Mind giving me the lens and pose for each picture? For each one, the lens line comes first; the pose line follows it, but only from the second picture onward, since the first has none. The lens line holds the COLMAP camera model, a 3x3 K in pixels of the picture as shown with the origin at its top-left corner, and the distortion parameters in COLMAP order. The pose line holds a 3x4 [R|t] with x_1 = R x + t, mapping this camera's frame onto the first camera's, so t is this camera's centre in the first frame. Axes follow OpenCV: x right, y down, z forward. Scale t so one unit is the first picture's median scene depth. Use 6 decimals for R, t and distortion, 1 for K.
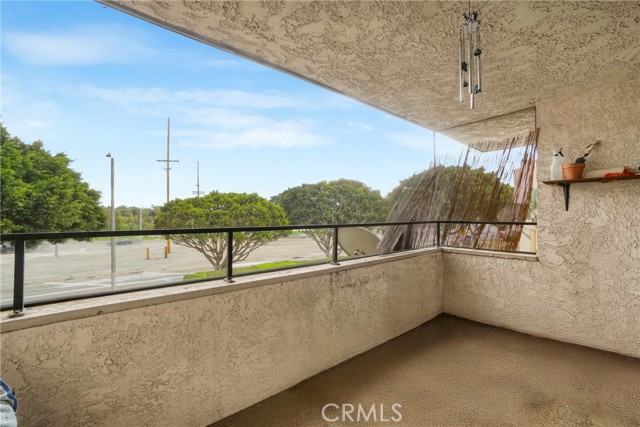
lens RADIAL K [[282.5, 0, 320.0], [0, 282.5, 213.5], [0, 0, 1]] dist [-0.061799, 0.017879]
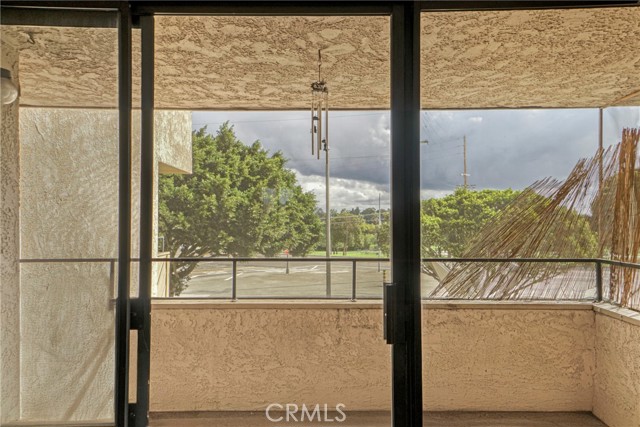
lens RADIAL K [[478.6, 0, 329.8], [0, 478.6, 214.7], [0, 0, 1]] dist [0.052632, 0.000997]
pose [[0.758600, -0.005283, -0.651535, 0.666235], [-0.000532, 0.999962, -0.008727, -0.059663], [0.651556, 0.006967, 0.758568, -0.165605]]
